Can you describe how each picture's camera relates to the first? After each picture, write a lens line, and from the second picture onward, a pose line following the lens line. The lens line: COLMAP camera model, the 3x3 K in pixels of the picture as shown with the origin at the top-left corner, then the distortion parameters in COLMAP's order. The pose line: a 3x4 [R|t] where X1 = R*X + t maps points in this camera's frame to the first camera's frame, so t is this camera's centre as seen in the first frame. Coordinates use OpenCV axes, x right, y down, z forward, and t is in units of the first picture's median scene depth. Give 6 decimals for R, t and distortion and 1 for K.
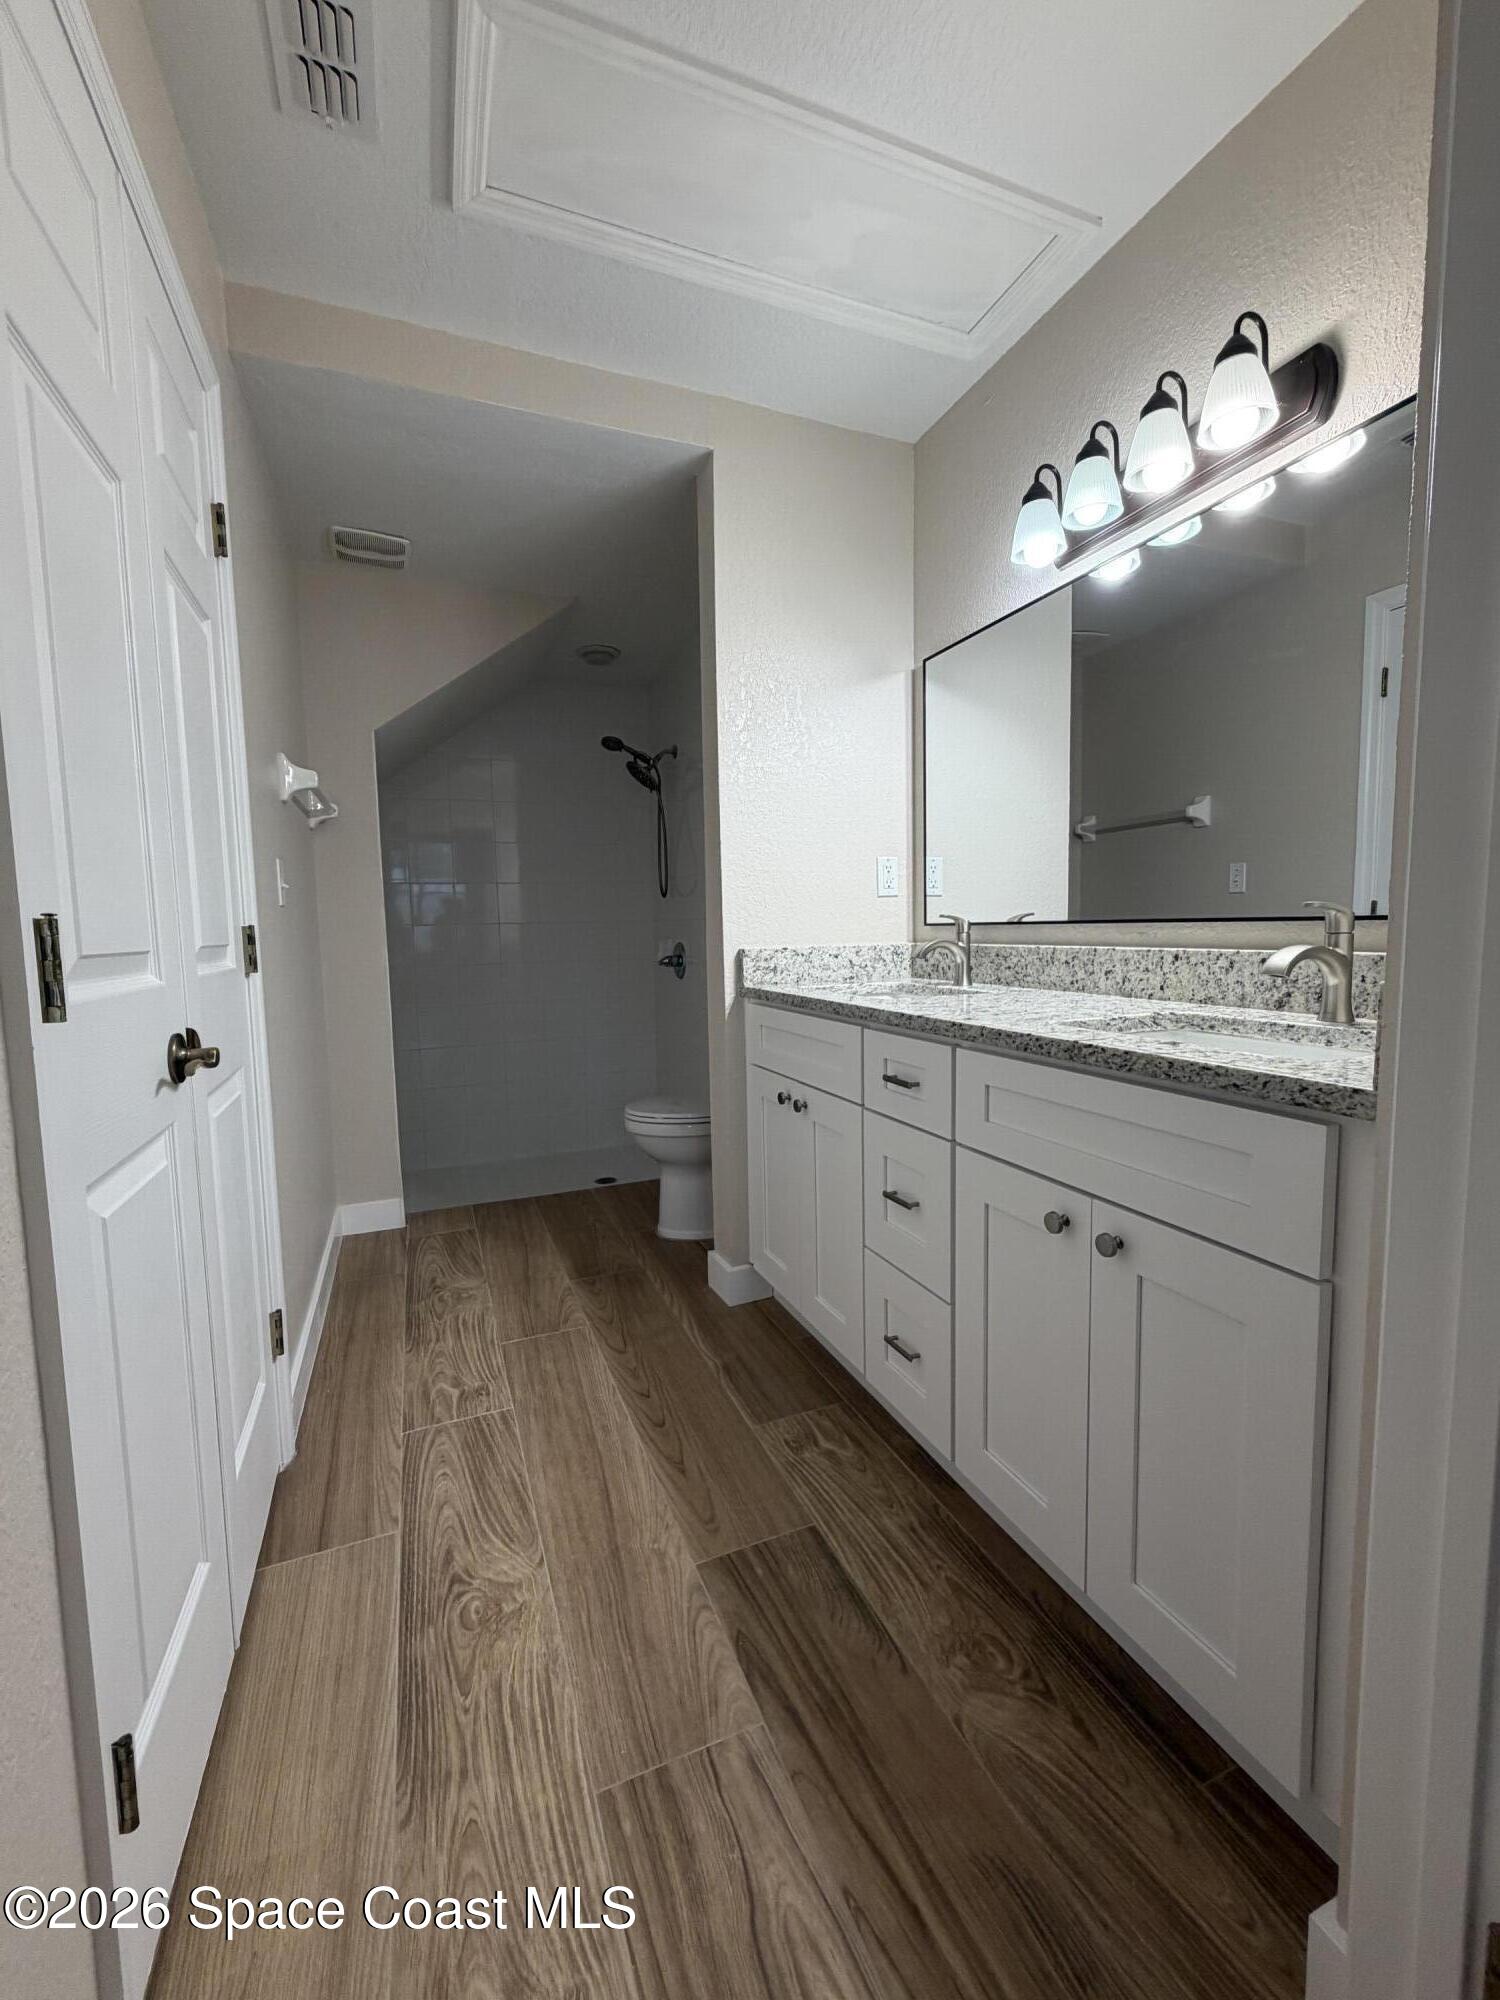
lens RADIAL K [[797.2, 0, 750.2], [0, 797.2, 995.1], [0, 0, 1]] dist [0.000582, 0.000352]
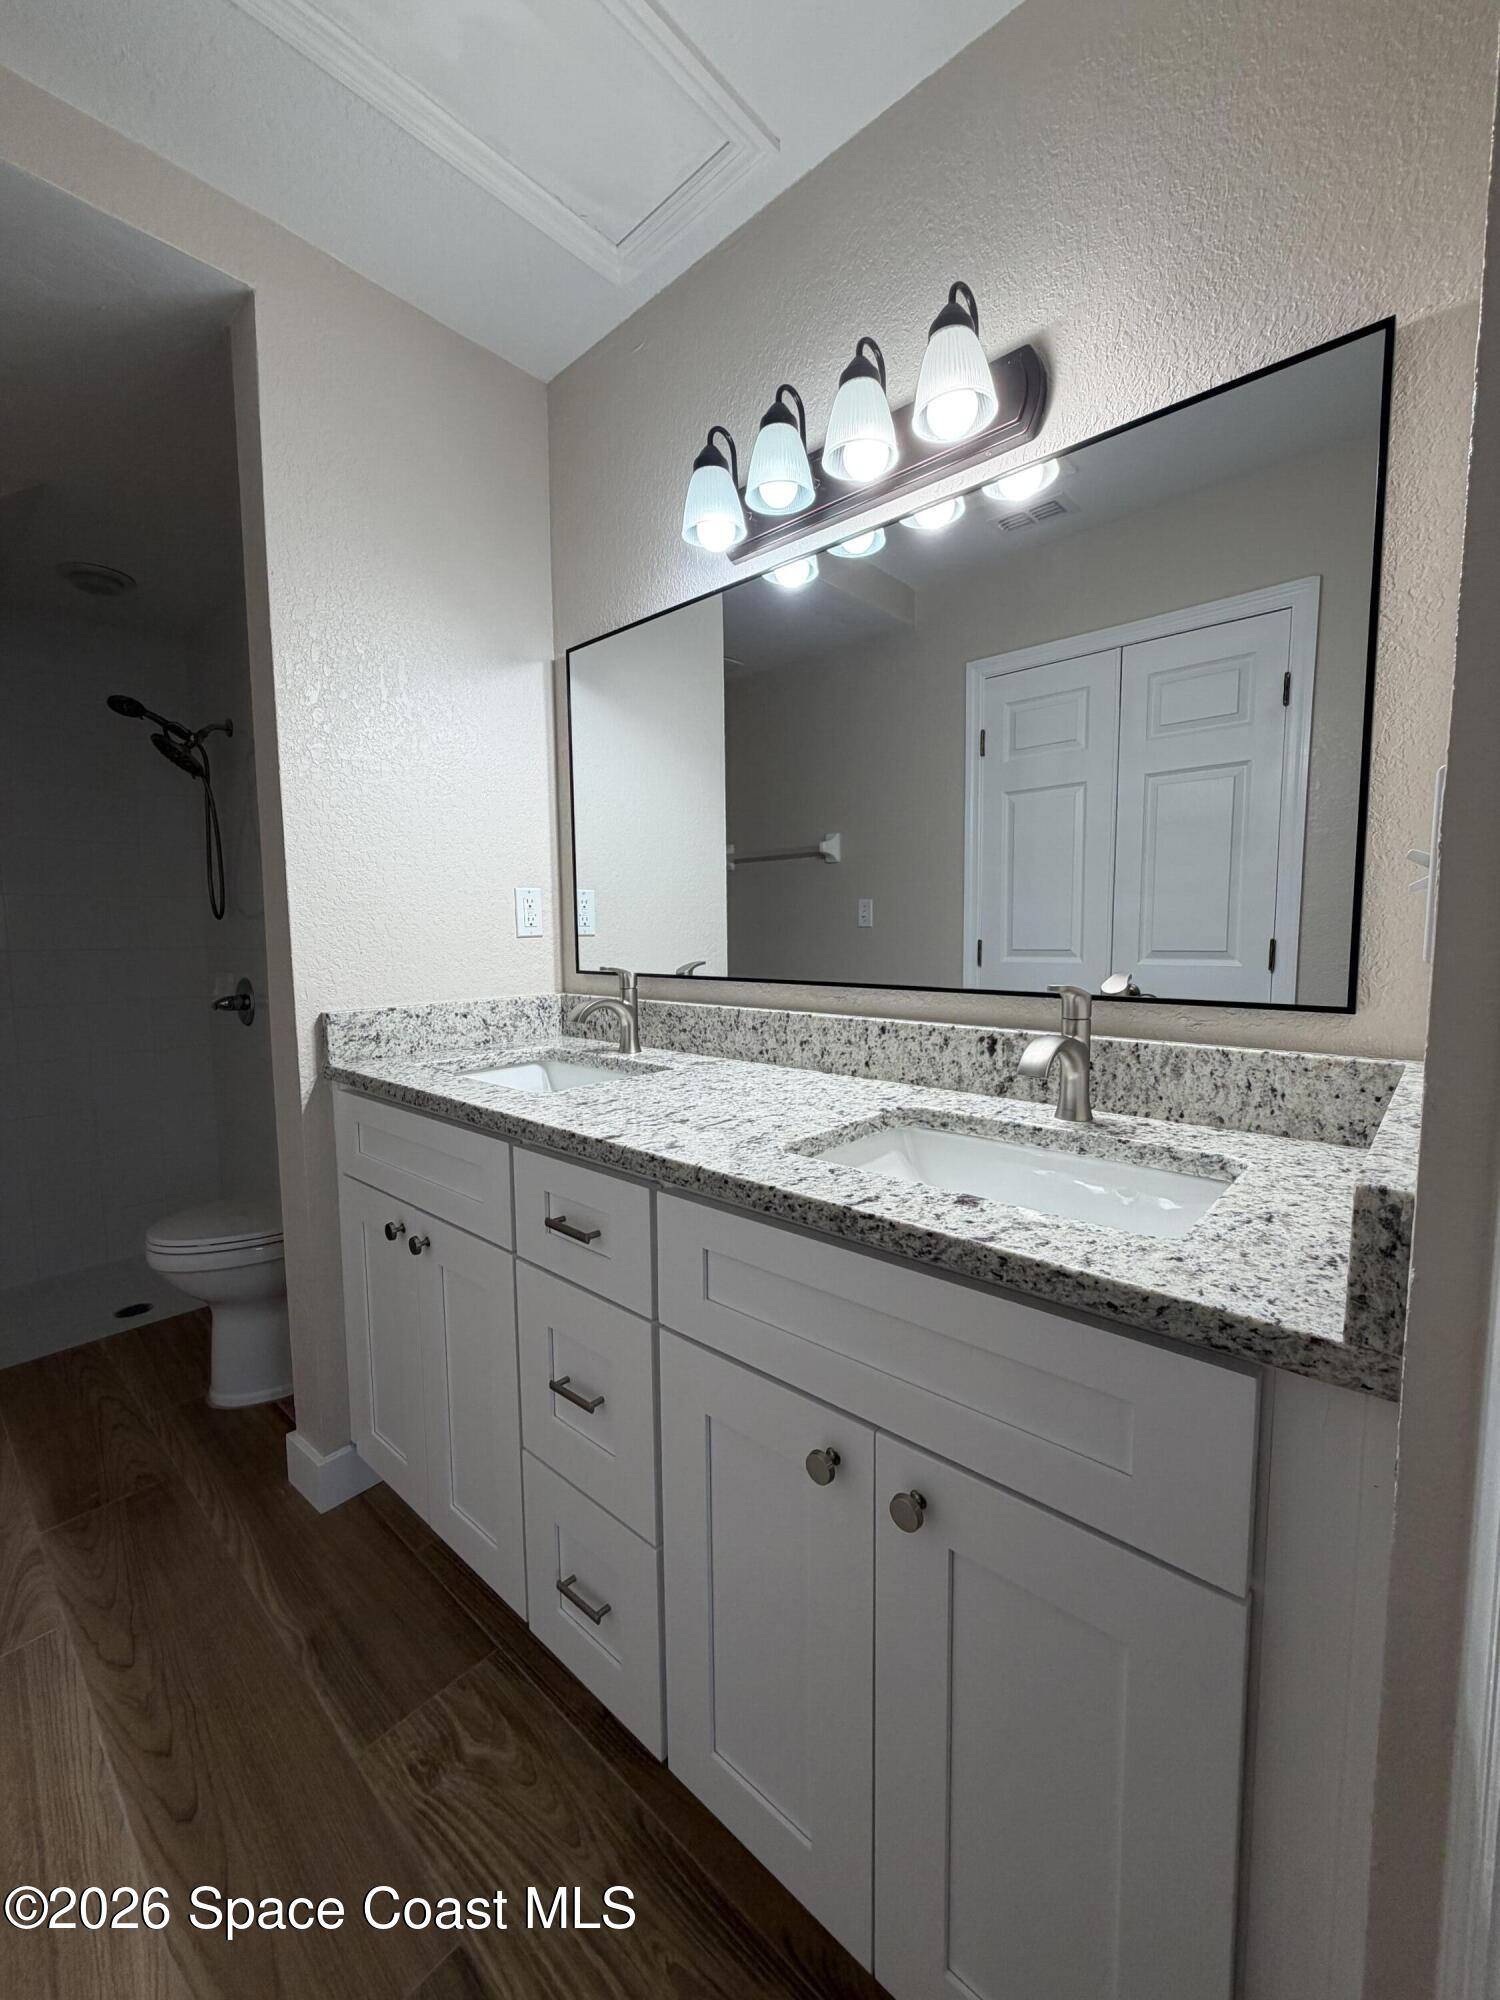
lens RADIAL K [[805.1, 0, 750.0], [0, 805.1, 1000.0], [0, 0, 1]] dist [-0.001772, 0.001146]
pose [[0.898716, -0.026525, 0.437728, 0.025036], [0.031024, 0.999514, -0.003129, -0.085632], [-0.437432, 0.016392, 0.899102, 0.292756]]
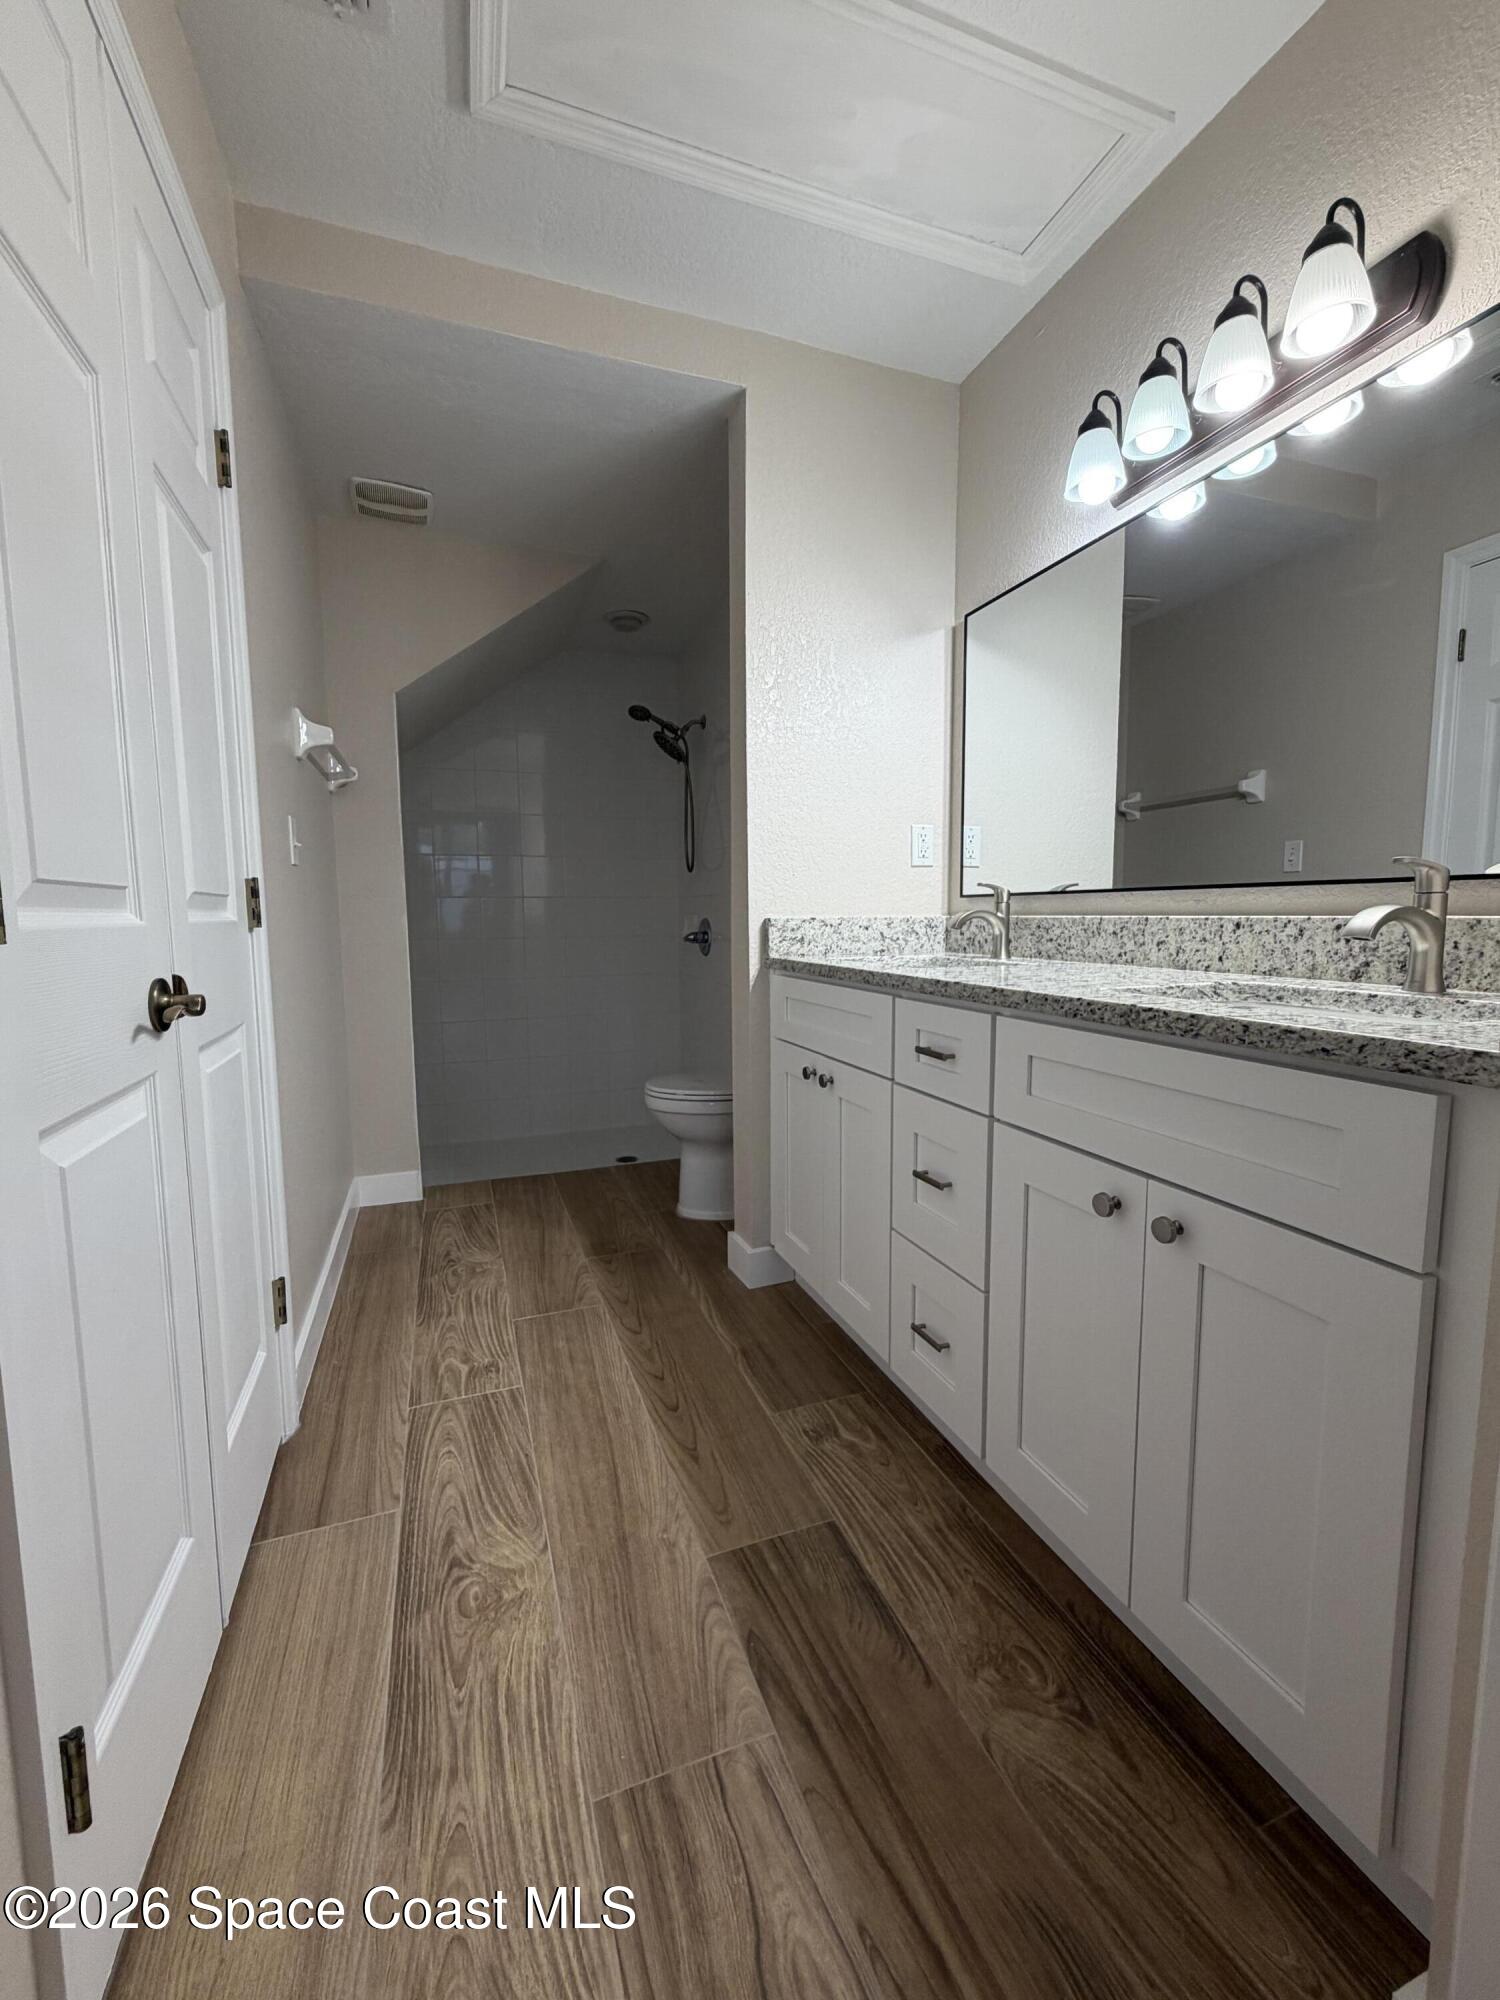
lens RADIAL K [[801.6, 0, 749.8], [0, 801.6, 992.6], [0, 0, 1]] dist [-0.000098, -0.000082]
pose [[0.999262, 0.016459, -0.034694, 0.004177], [-0.015930, 0.999753, 0.015466, 0.026224], [0.034940, -0.014902, 0.999278, 0.056207]]
